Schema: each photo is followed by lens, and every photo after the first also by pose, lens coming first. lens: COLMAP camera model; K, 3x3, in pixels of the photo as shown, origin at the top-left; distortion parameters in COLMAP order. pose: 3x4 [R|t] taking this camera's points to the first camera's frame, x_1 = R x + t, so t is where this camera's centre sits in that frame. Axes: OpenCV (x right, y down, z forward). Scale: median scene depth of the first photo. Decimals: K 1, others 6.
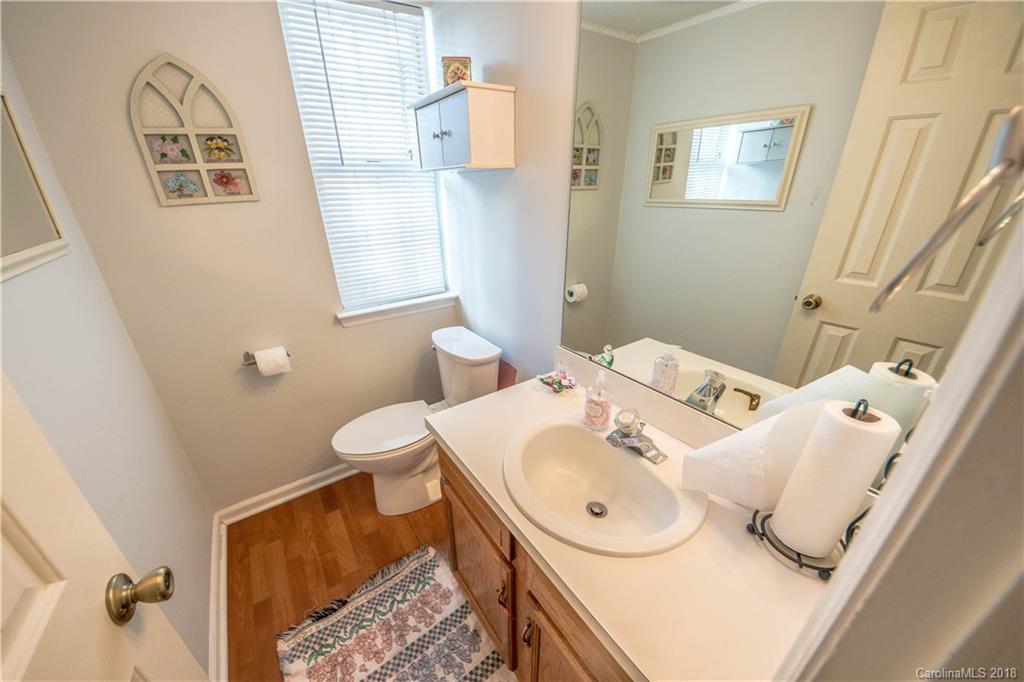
lens RADIAL K [[379.3, 0, 497.7], [0, 379.3, 354.0], [0, 0, 1]] dist [0.030697, -0.022724]
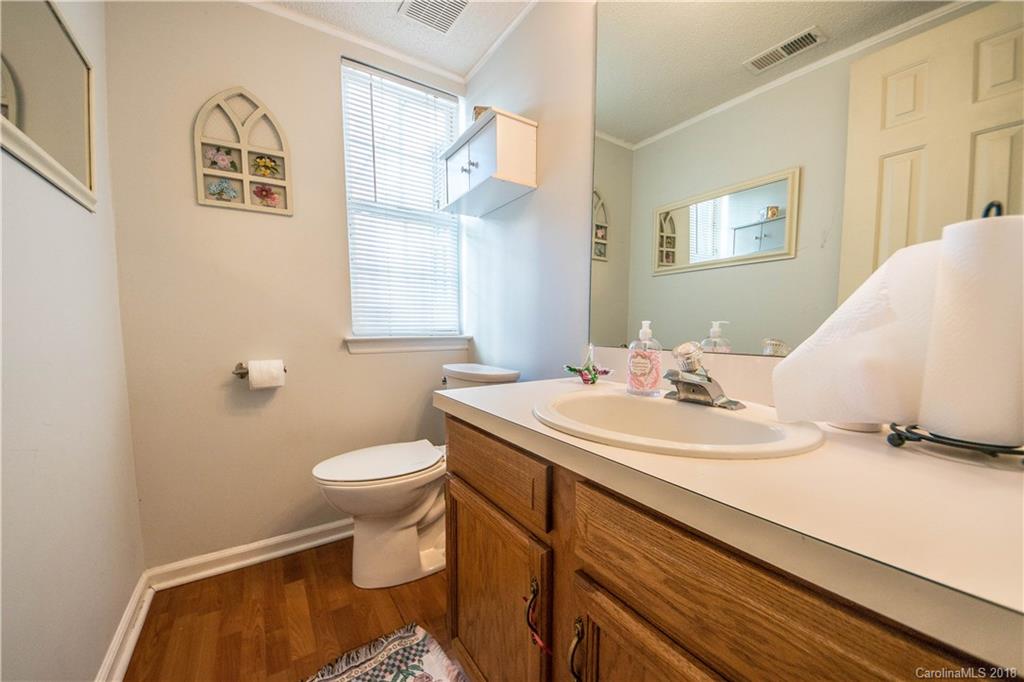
lens RADIAL K [[379.3, 0, 497.7], [0, 379.3, 354.0], [0, 0, 1]] dist [0.030697, -0.022724]
pose [[0.999552, 0.025460, -0.015707, -0.030586], [-0.029371, 0.934908, -0.353672, 0.290723], [0.005681, 0.353975, 0.935238, 0.147977]]
